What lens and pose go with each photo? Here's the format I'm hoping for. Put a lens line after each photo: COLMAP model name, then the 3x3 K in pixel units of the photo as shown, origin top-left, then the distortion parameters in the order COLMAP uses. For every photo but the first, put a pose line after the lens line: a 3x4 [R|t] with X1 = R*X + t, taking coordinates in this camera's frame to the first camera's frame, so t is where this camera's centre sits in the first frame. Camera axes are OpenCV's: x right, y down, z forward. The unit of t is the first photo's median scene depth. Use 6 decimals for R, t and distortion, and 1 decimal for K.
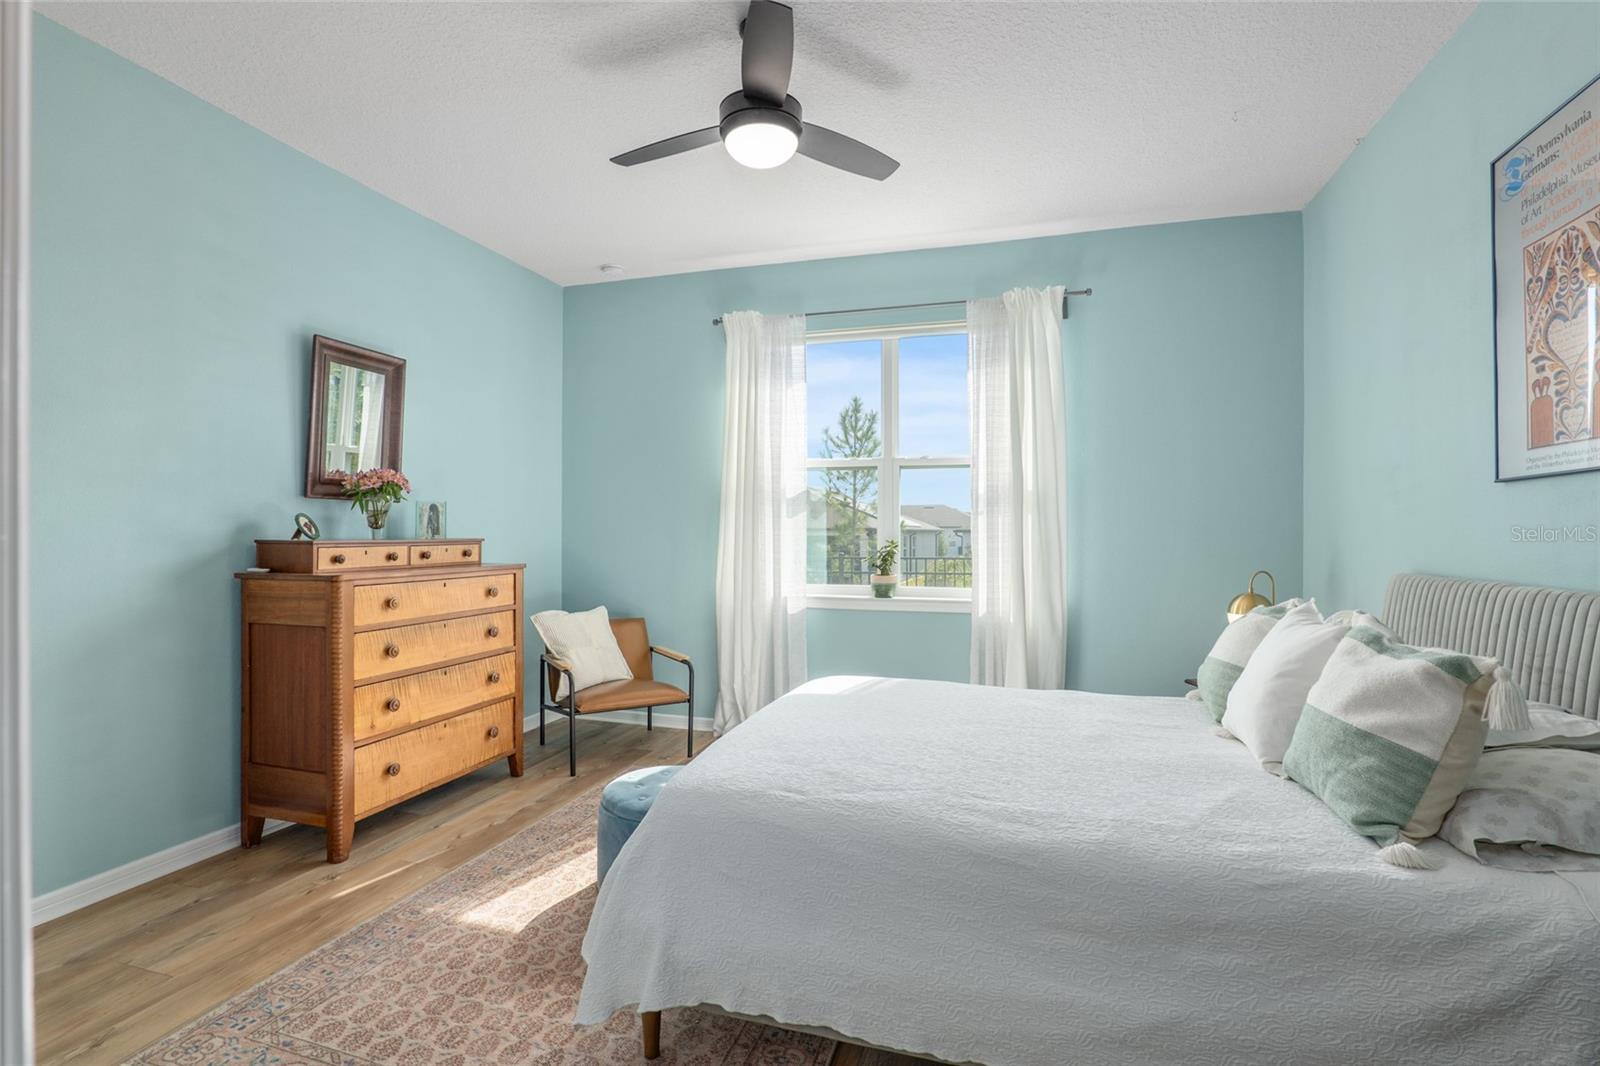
lens RADIAL K [[748.8, 0, 822.3], [0, 748.8, 534.4], [0, 0, 1]] dist [-0.023393, 0.006741]
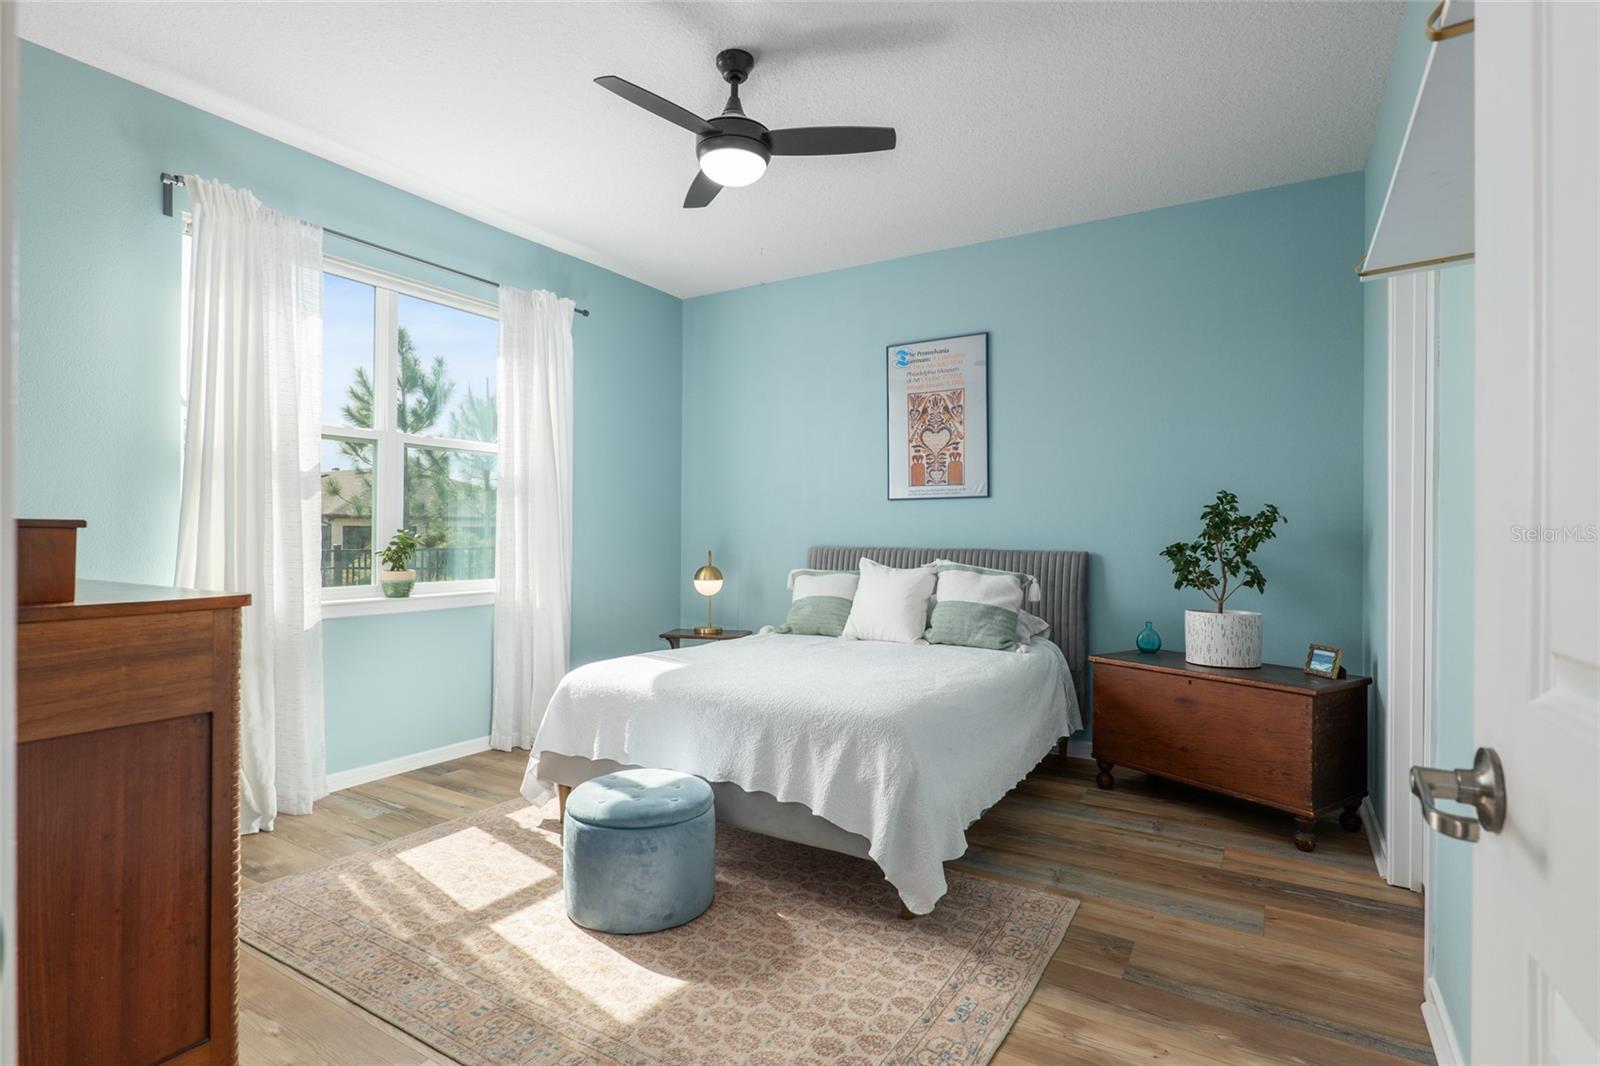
lens RADIAL K [[775.2, 0, 793.3], [0, 775.2, 537.2], [0, 0, 1]] dist [-0.012561, 0.003115]
pose [[0.266390, -0.007740, 0.963834, -1.379505], [-0.001313, 0.999964, 0.008393, 0.018712], [-0.963864, -0.003501, 0.266371, 0.721958]]
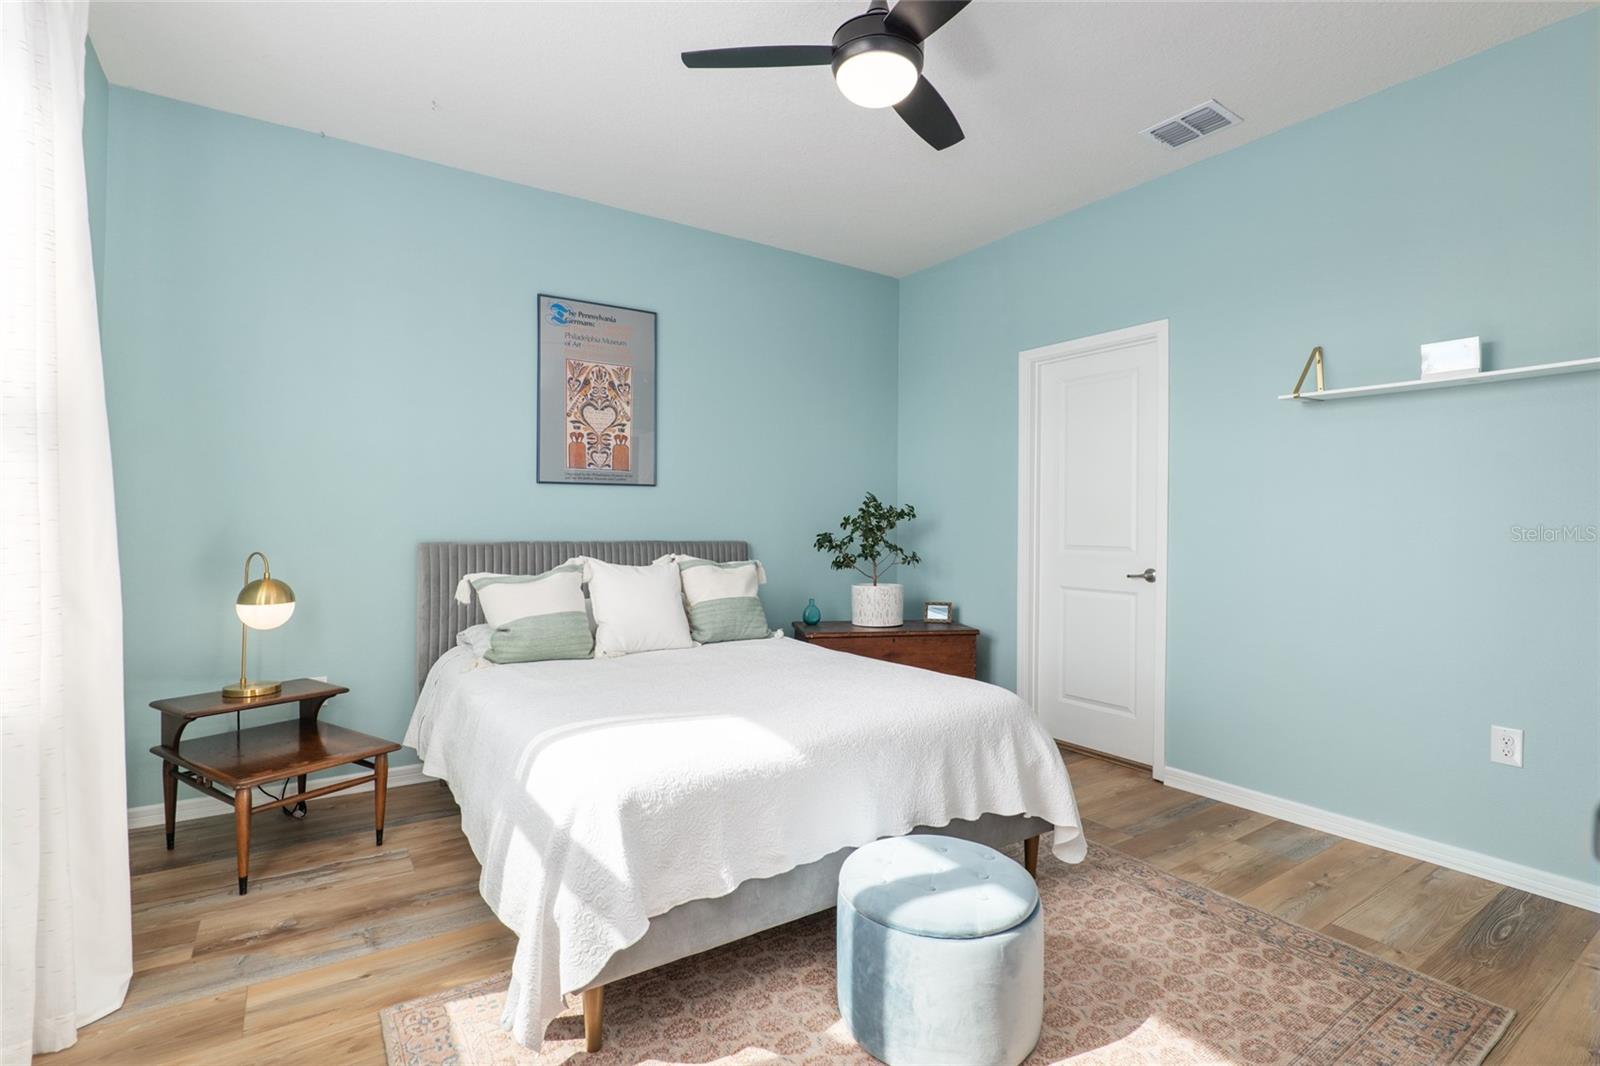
lens RADIAL K [[748.8, 0, 795.6], [0, 748.8, 521.2], [0, 0, 1]] dist [-0.023393, 0.006741]
pose [[-0.761471, -0.005615, 0.648175, -0.705296], [-0.006732, 0.999977, 0.000754, 0.013428], [-0.648164, -0.003789, -0.761491, 2.073138]]
